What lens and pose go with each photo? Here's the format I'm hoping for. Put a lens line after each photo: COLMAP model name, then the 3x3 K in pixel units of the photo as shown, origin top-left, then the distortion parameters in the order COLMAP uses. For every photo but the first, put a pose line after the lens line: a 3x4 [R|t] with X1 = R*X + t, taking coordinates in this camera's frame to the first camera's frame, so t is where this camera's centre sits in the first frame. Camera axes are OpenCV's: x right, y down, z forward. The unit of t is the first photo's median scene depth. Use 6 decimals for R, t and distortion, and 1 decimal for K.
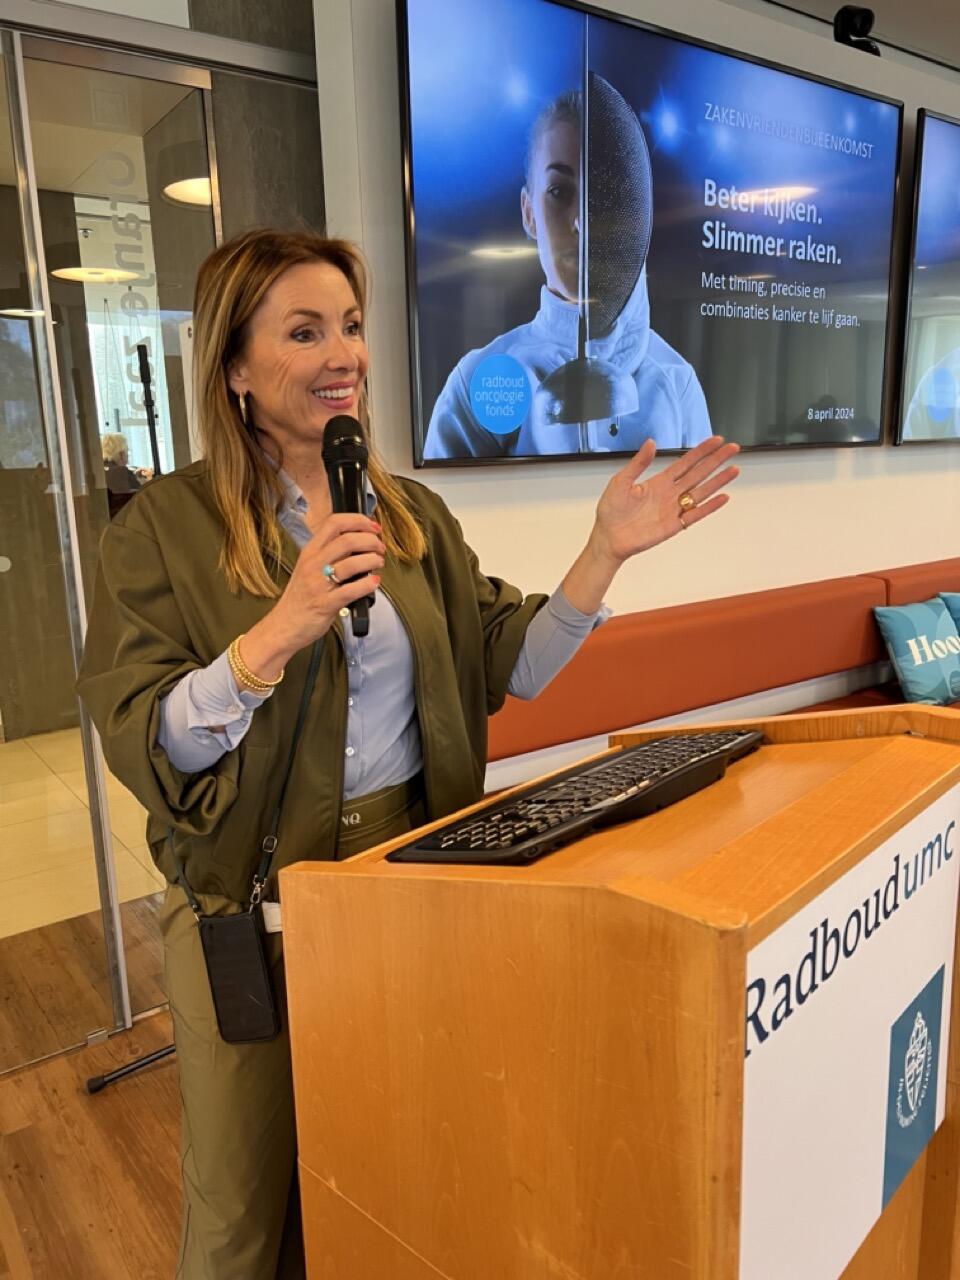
lens RADIAL K [[982.8, 0, 480.3], [0, 982.8, 657.7], [0, 0, 1]] dist [-0.000578, -0.005997]
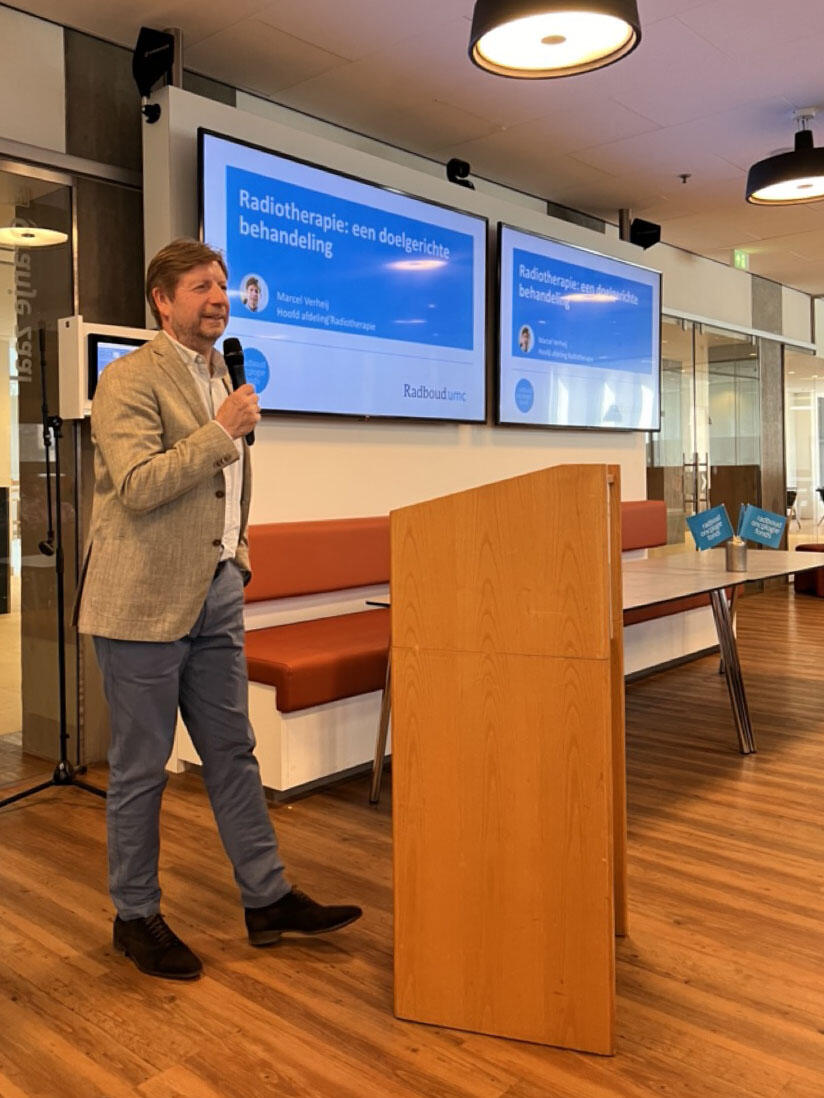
lens RADIAL K [[982.7, 0, 351.4], [0, 982.7, 469.5], [0, 0, 1]] dist [0.006505, -0.002268]
pose [[0.981397, 0.025161, 0.190336, -0.118248], [0.015759, 0.977474, -0.210467, 0.234573], [-0.191344, 0.209551, 0.958893, -0.560279]]
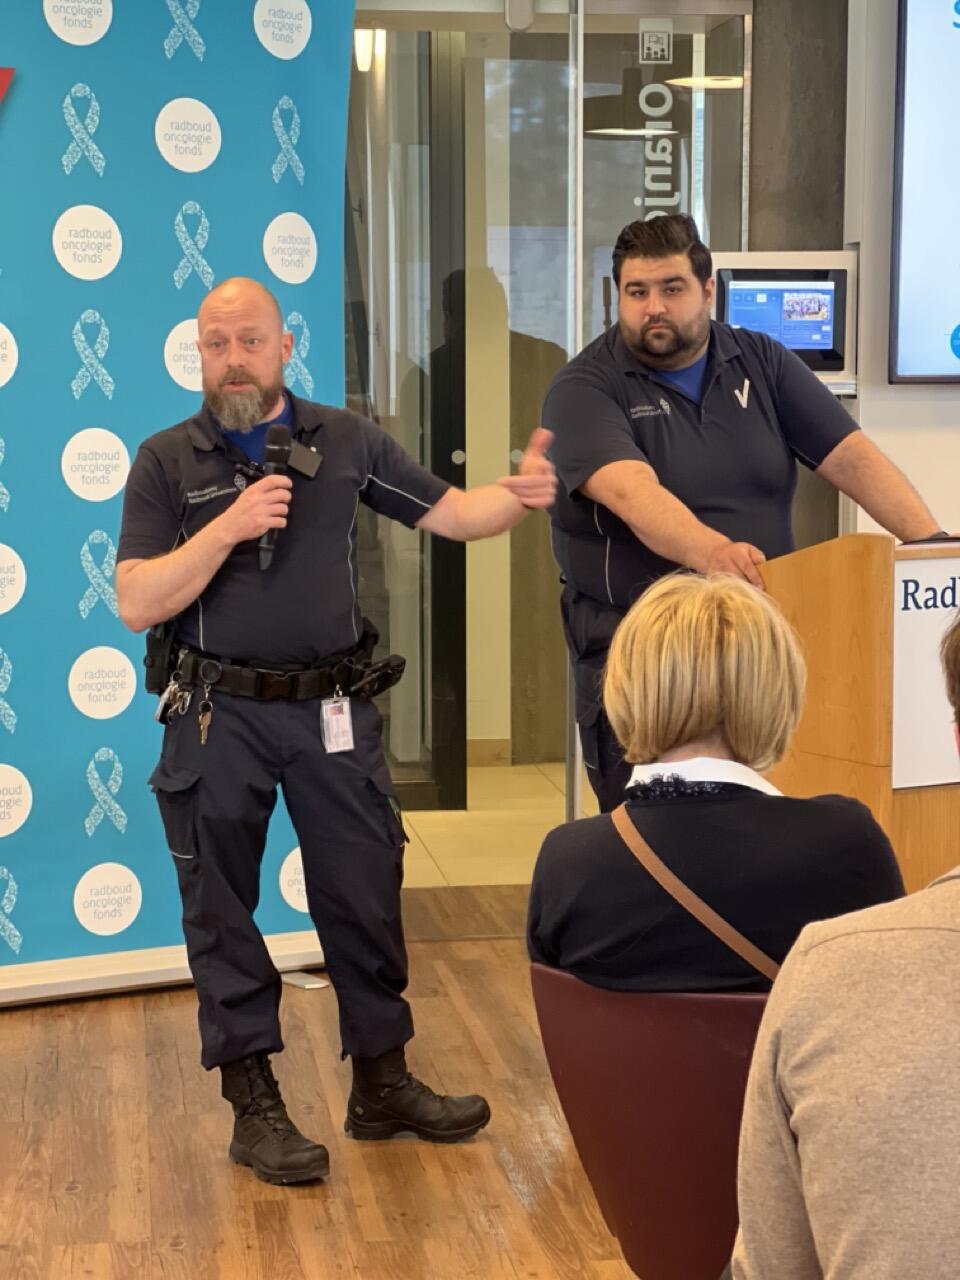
lens RADIAL K [[2892.6, 0, 481.9], [0, 2892.6, 672.2], [0, 0, 1]] dist [0.130372, 0.835561]
pose [[0.879154, 0.086794, -0.468567, 0.939073], [-0.127222, 0.990334, -0.055259, 0.301538], [0.459242, 0.108193, 0.881698, -1.700228]]
